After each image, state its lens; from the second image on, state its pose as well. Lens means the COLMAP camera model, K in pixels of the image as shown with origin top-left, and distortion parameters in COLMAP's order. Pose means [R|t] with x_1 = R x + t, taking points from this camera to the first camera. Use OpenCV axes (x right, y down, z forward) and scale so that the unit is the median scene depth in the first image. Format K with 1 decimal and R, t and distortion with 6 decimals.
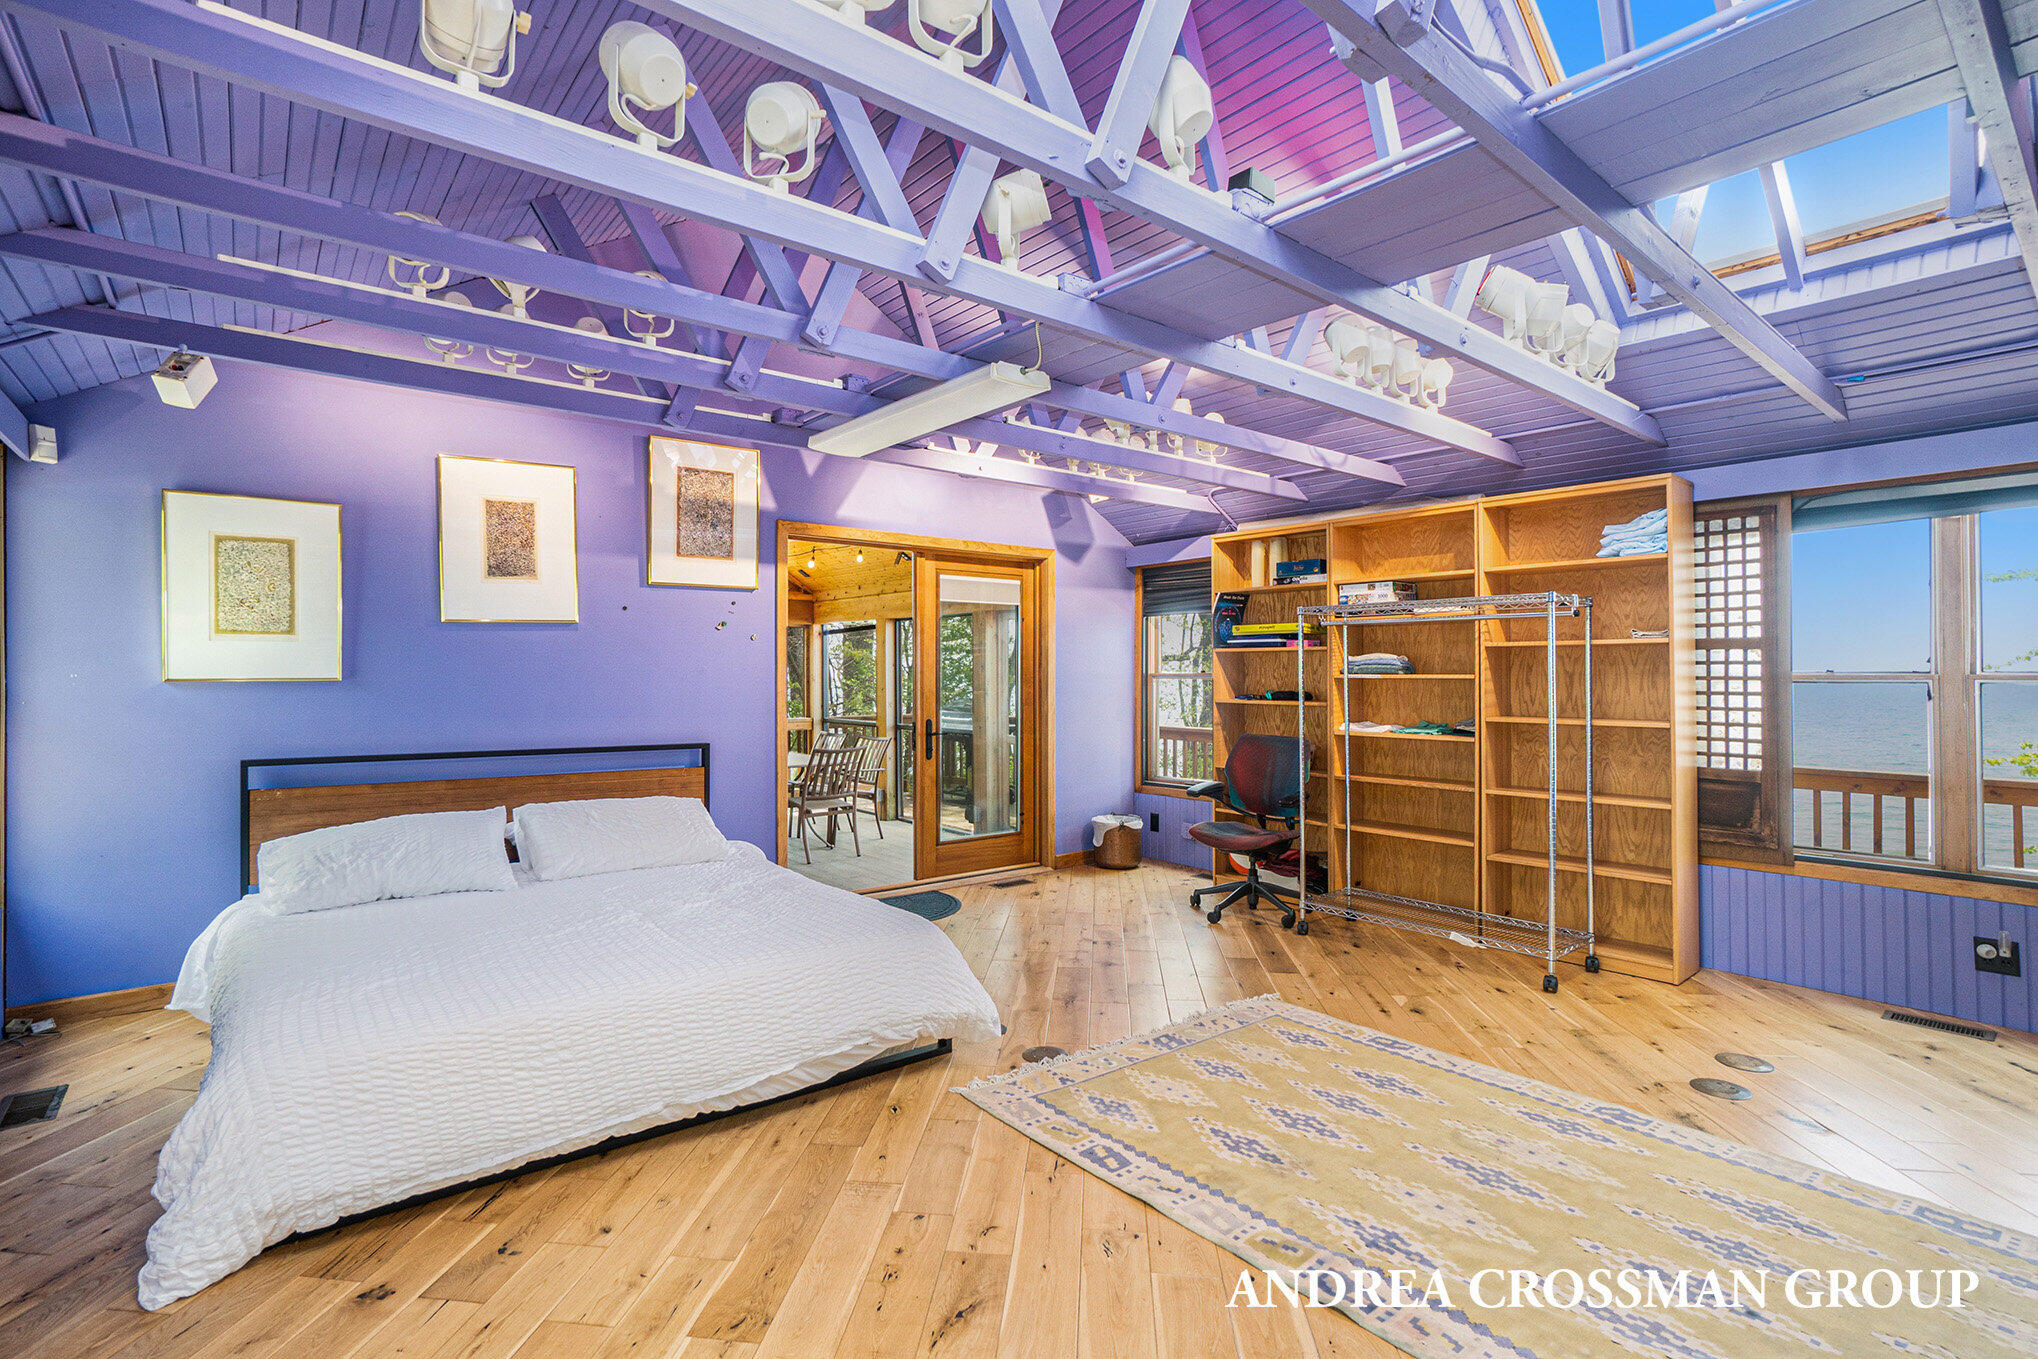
lens RADIAL K [[961.7, 0, 993.7], [0, 961.7, 669.7], [0, 0, 1]] dist [-0.059418, 0.027851]
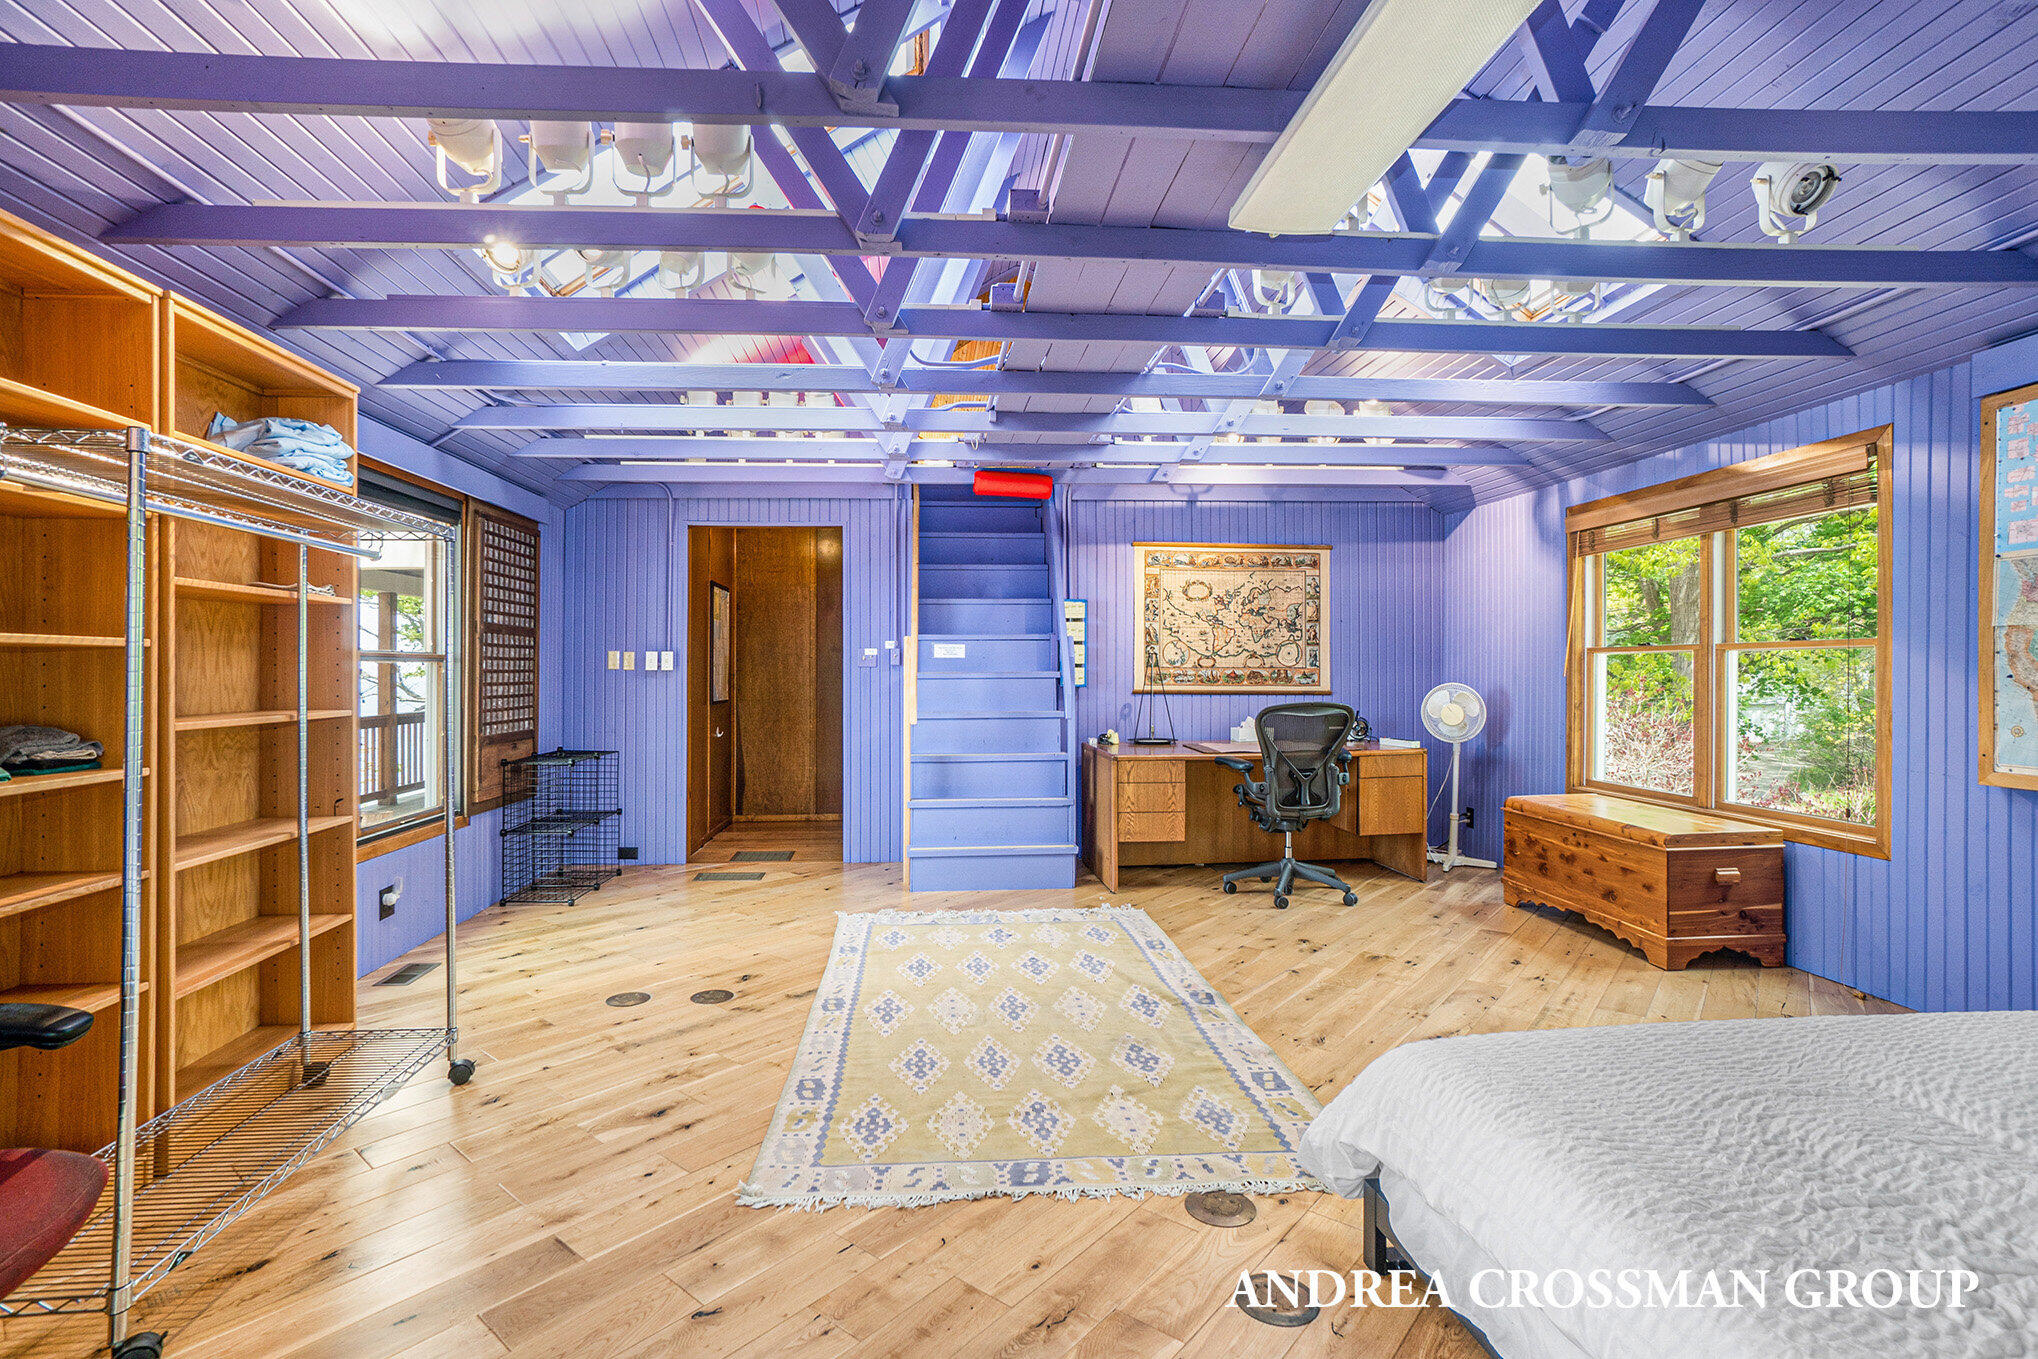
lens RADIAL K [[971.2, 0, 1000.2], [0, 971.2, 688.1], [0, 0, 1]] dist [-0.049520, -0.000027]
pose [[-0.834346, -0.008124, 0.551181, -0.177507], [-0.001684, 0.999924, 0.012189, 0.034887], [-0.551239, 0.009242, -0.834296, 1.608579]]
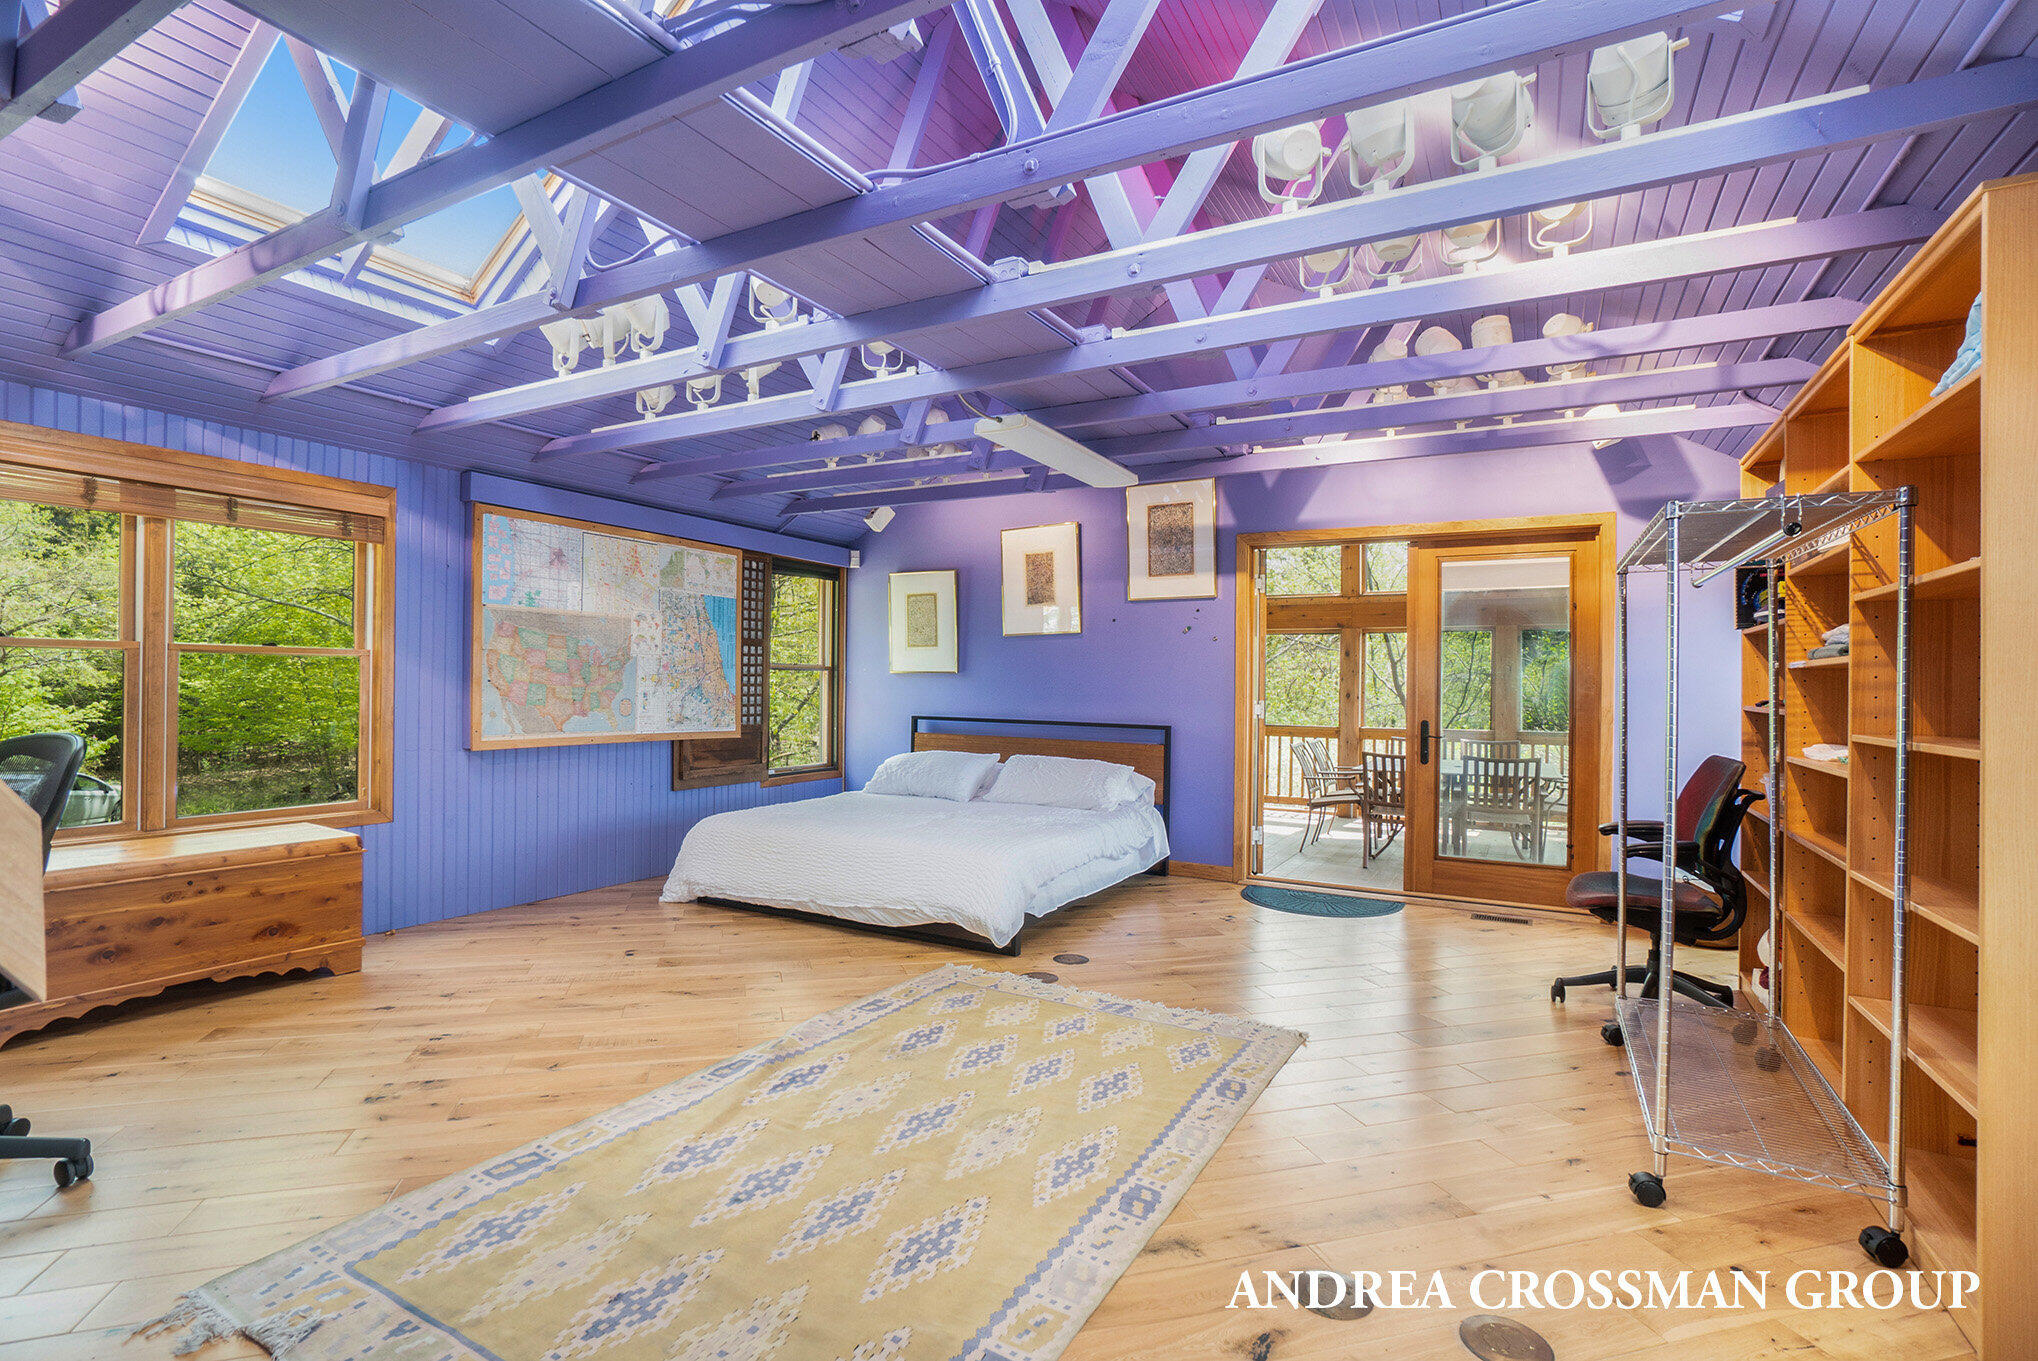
lens RADIAL K [[971.2, 0, 1000.2], [0, 971.2, 689.1], [0, 0, 1]] dist [-0.049520, -0.000027]
pose [[0.381255, 0.007393, -0.924441, 1.132582], [-0.008626, 0.999953, 0.004439, 0.037079], [0.924430, 0.006282, 0.381300, 0.482422]]
